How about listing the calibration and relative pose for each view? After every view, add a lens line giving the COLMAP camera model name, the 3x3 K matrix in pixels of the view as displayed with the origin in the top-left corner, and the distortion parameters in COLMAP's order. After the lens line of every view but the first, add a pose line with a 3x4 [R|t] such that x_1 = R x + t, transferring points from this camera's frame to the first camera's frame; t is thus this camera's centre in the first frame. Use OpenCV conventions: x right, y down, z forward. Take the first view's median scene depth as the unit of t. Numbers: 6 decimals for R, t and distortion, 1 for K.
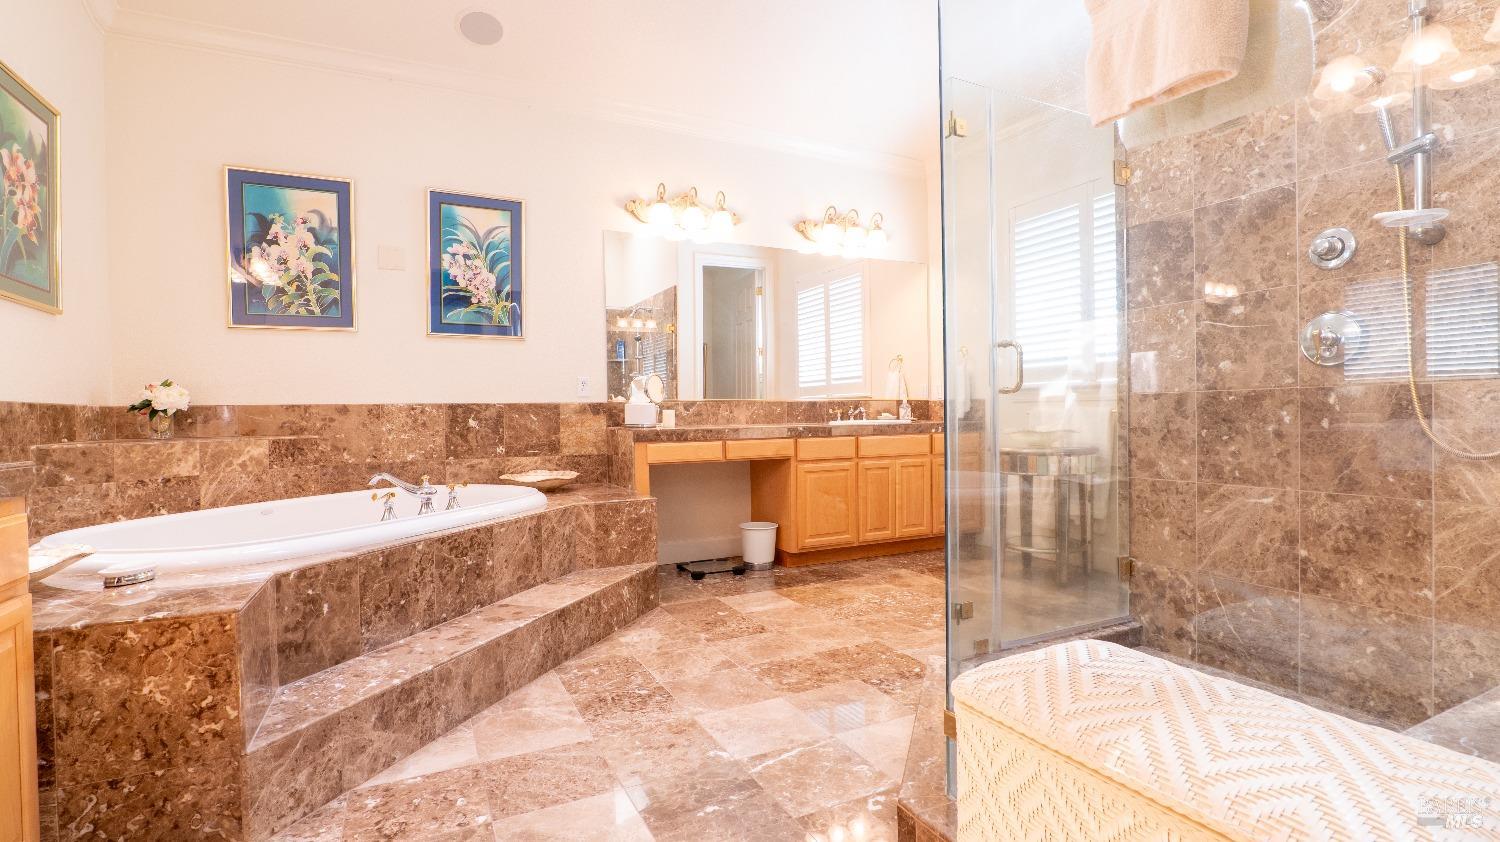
lens RADIAL K [[698.2, 0, 752.5], [0, 698.2, 423.0], [0, 0, 1]] dist [-0.021086, 0.006404]
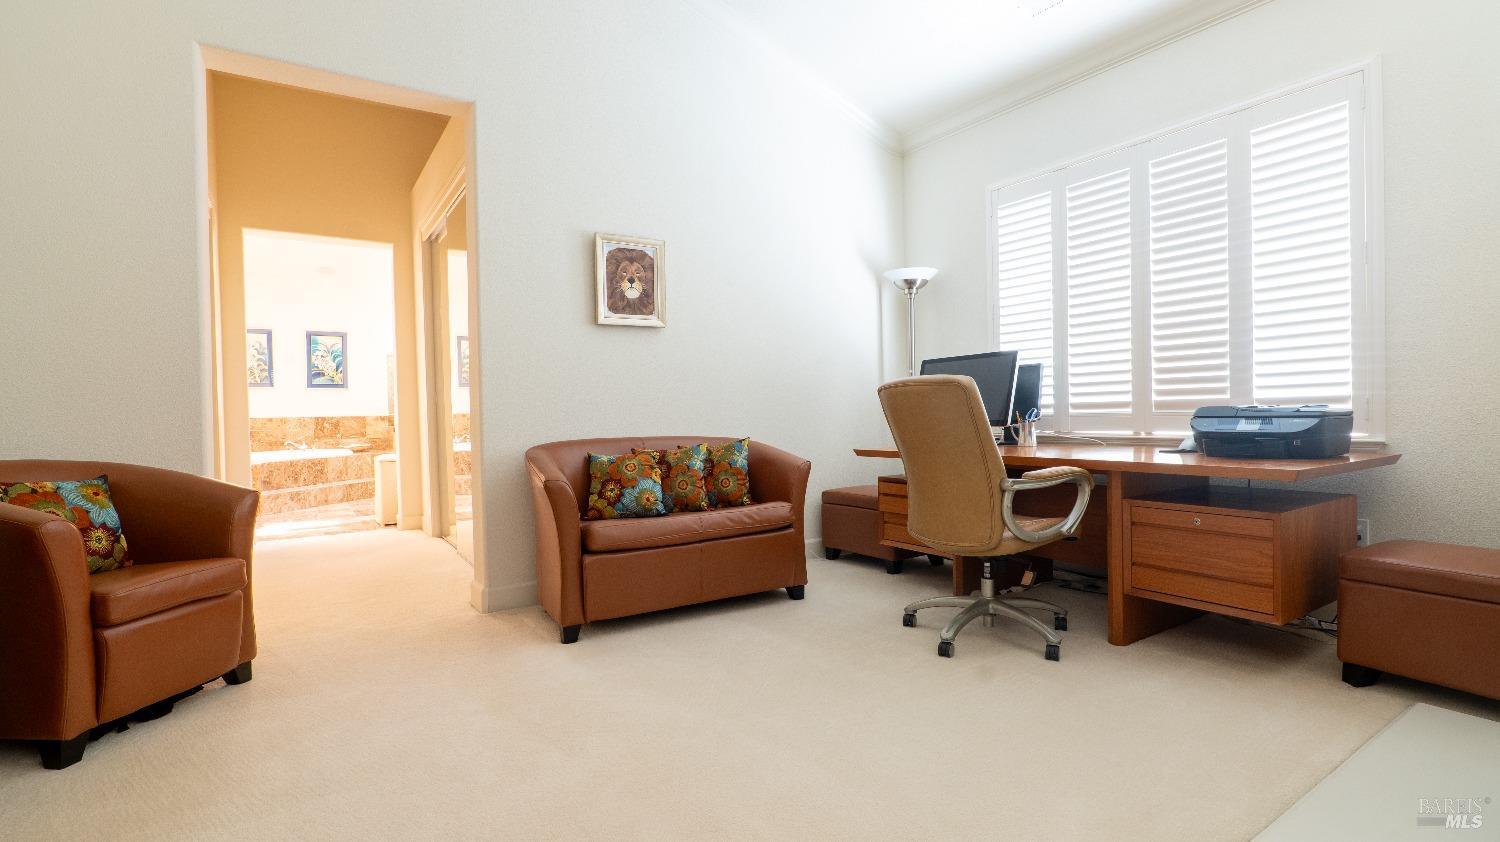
lens RADIAL K [[698.2, 0, 752.5], [0, 698.2, 423.0], [0, 0, 1]] dist [-0.021086, 0.006404]
pose [[0.992729, -0.010632, 0.119896, 0.792749], [0.011299, 0.999924, -0.004884, 0.022961], [-0.119835, 0.006203, 0.992774, -1.594139]]
